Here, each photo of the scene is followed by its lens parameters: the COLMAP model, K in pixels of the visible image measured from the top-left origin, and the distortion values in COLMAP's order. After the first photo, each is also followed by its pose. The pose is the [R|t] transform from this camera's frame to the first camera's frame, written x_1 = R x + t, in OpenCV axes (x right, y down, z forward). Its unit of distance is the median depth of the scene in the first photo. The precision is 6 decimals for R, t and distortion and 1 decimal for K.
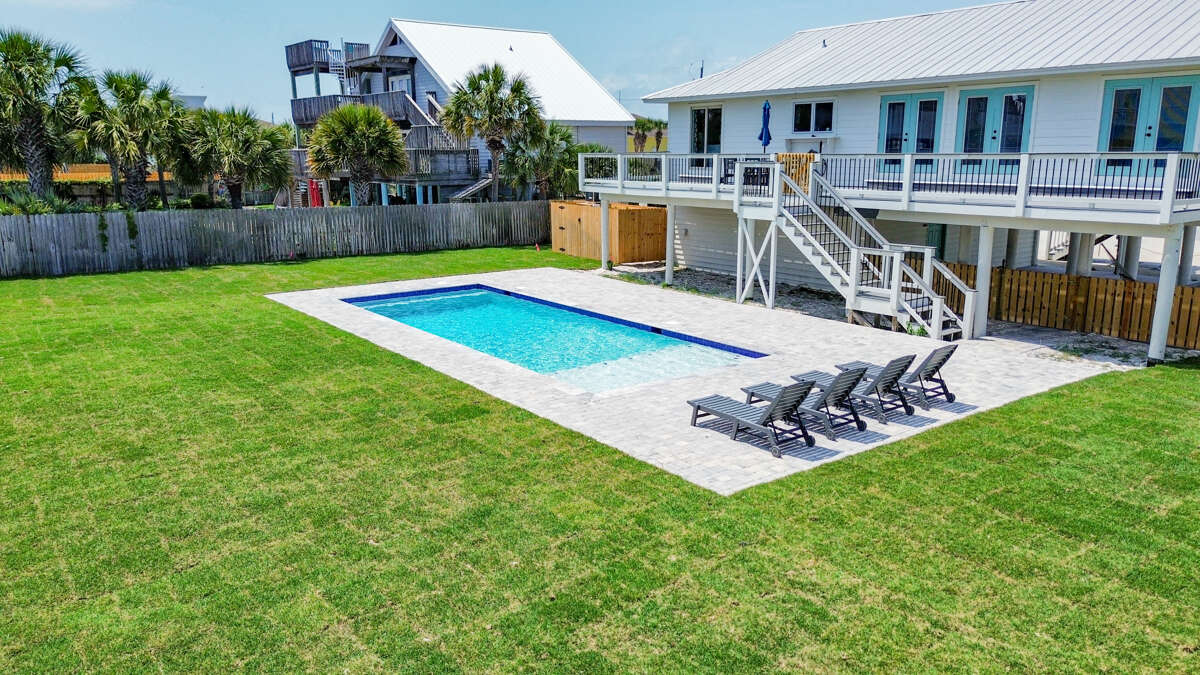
lens RADIAL K [[856.9, 0, 593.0], [0, 856.9, 336.8], [0, 0, 1]] dist [0.086974, -0.102824]
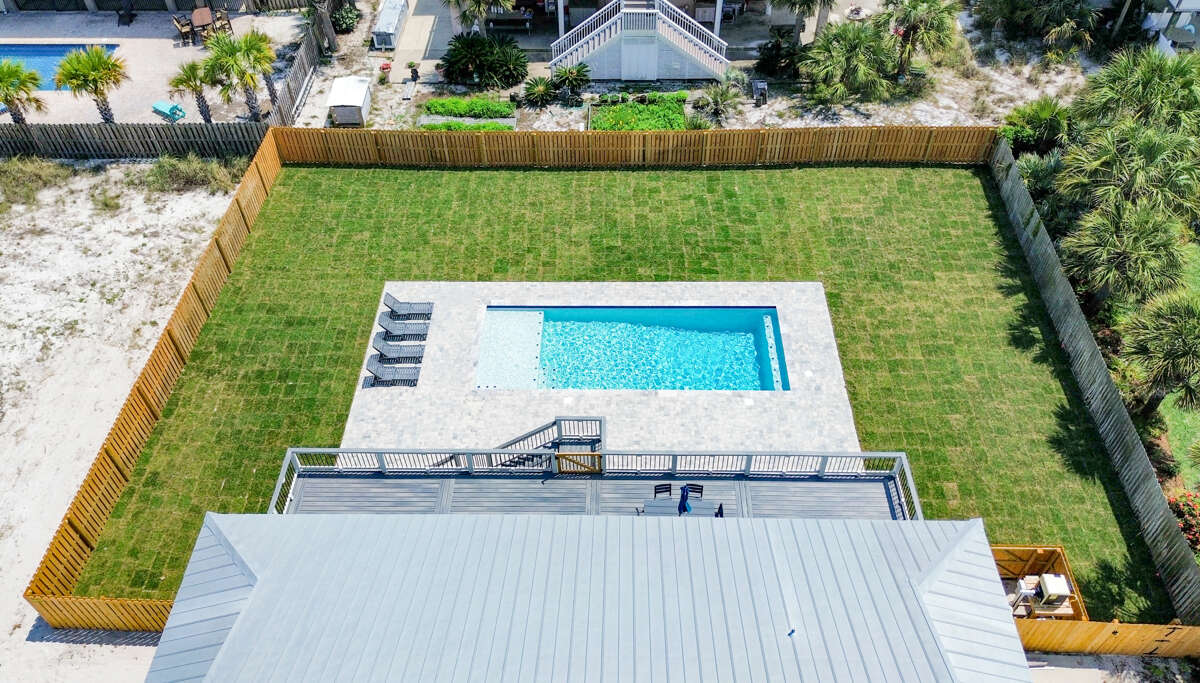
lens RADIAL K [[888.8, 0, 596.9], [0, 888.8, 286.2], [0, 0, 1]] dist [0.076823, -0.076492]
pose [[-0.612744, 0.571027, -0.546327, 0.774127], [-0.145731, 0.597807, 0.788283, -1.337838], [0.776729, 0.562632, -0.283086, 1.283232]]
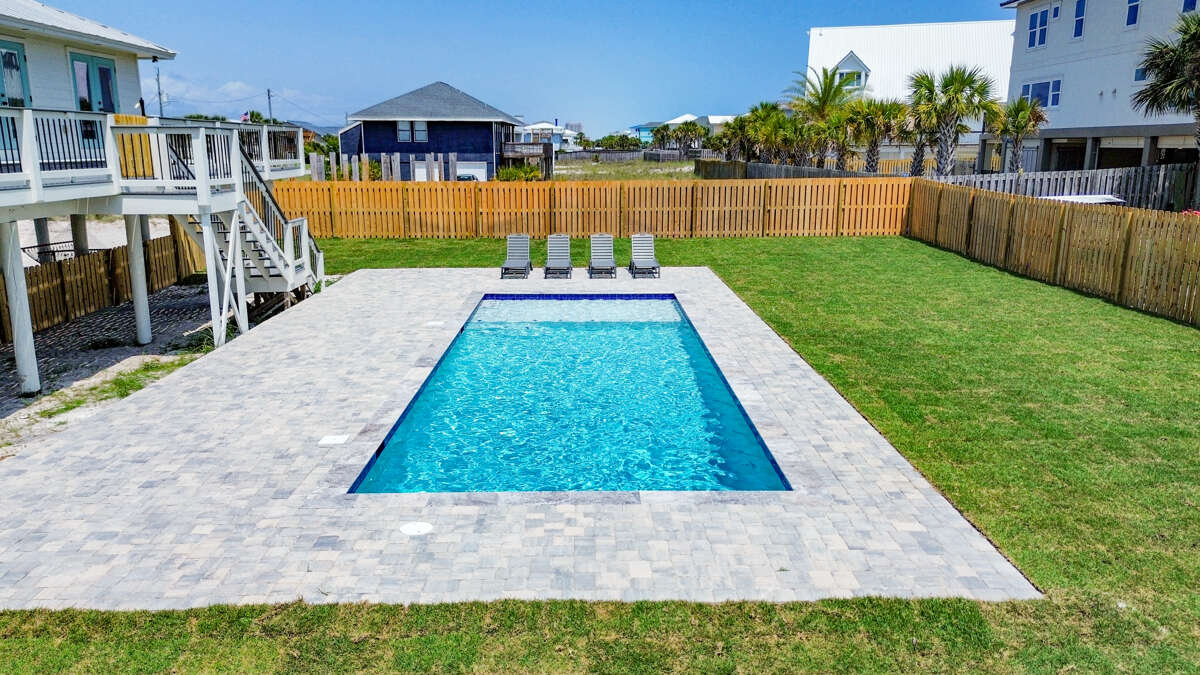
lens RADIAL K [[854.2, 0, 606.6], [0, 854.2, 357.1], [0, 0, 1]] dist [0.081430, -0.093765]
pose [[-0.818117, -0.127923, 0.560643, -0.464157], [0.133312, 0.906192, 0.401304, -0.271644], [-0.559386, 0.403054, -0.724317, 1.398494]]
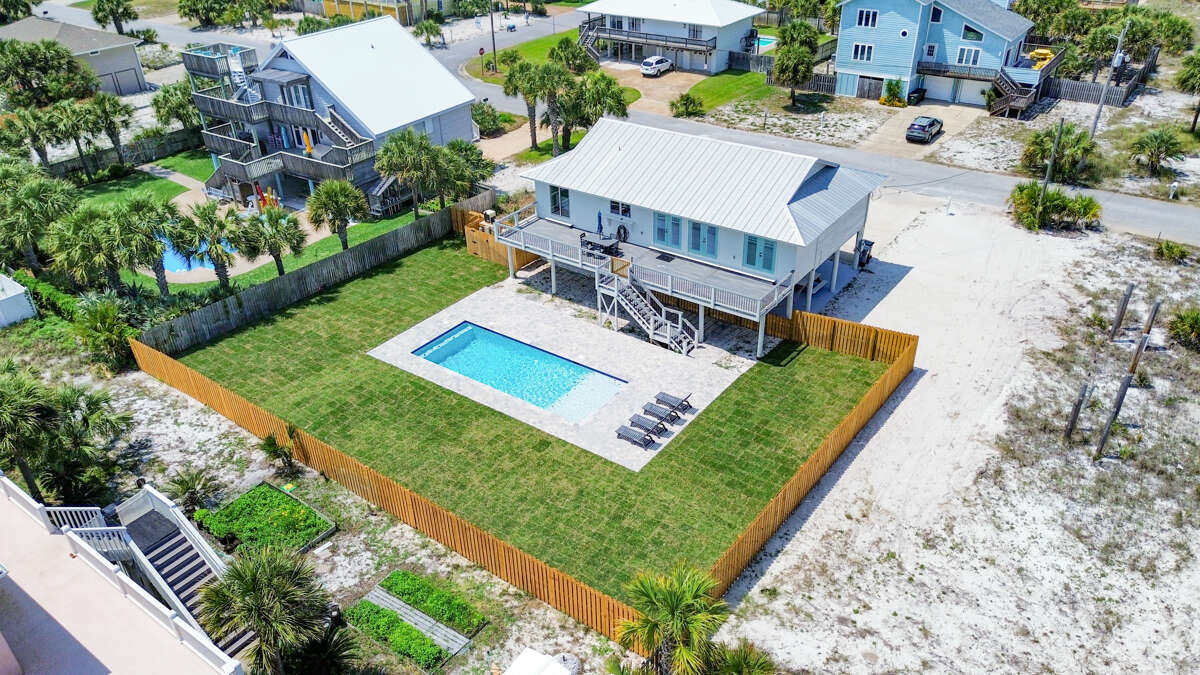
lens RADIAL K [[872.1, 0, 591.8], [0, 872.1, 316.3], [0, 0, 1]] dist [0.086119, -0.093438]
pose [[0.957312, -0.159970, 0.240757, -0.403508], [0.084860, 0.951736, 0.294952, -0.762556], [-0.276321, -0.261930, 0.924683, -1.096925]]
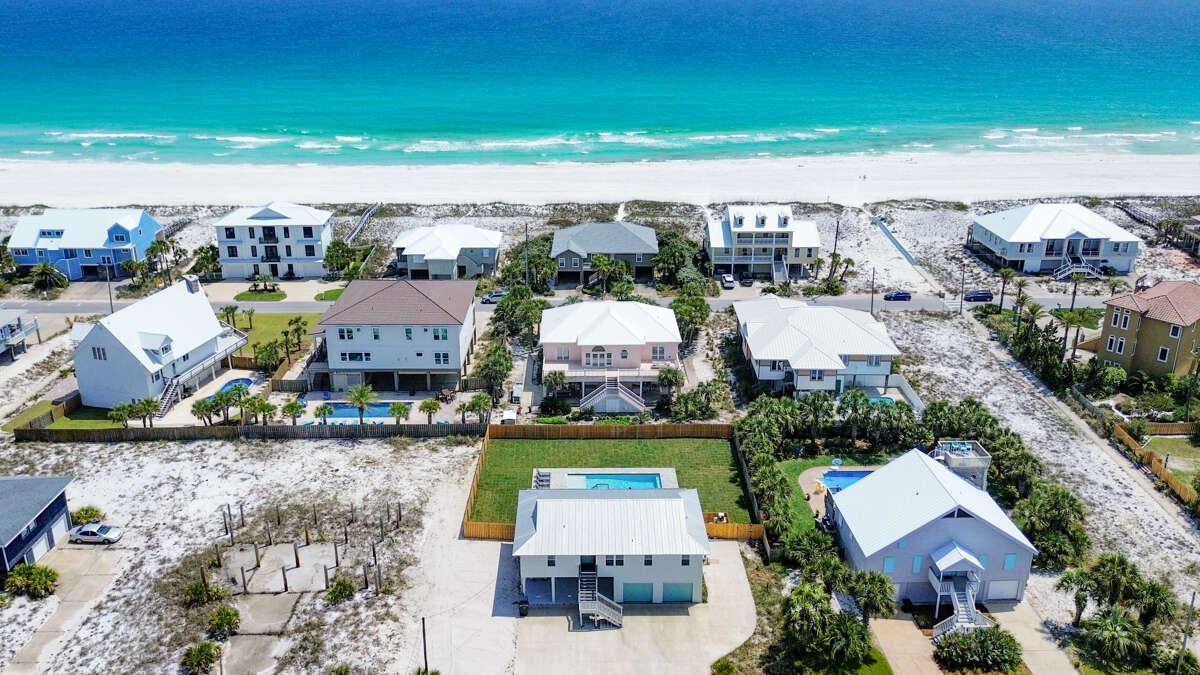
lens RADIAL K [[872.1, 0, 591.8], [0, 872.1, 316.3], [0, 0, 1]] dist [0.086119, -0.093438]
pose [[-0.582402, 0.294716, -0.757595, 3.558616], [-0.172641, 0.865862, 0.469551, -3.213993], [0.794357, 0.404260, -0.453399, 2.744253]]
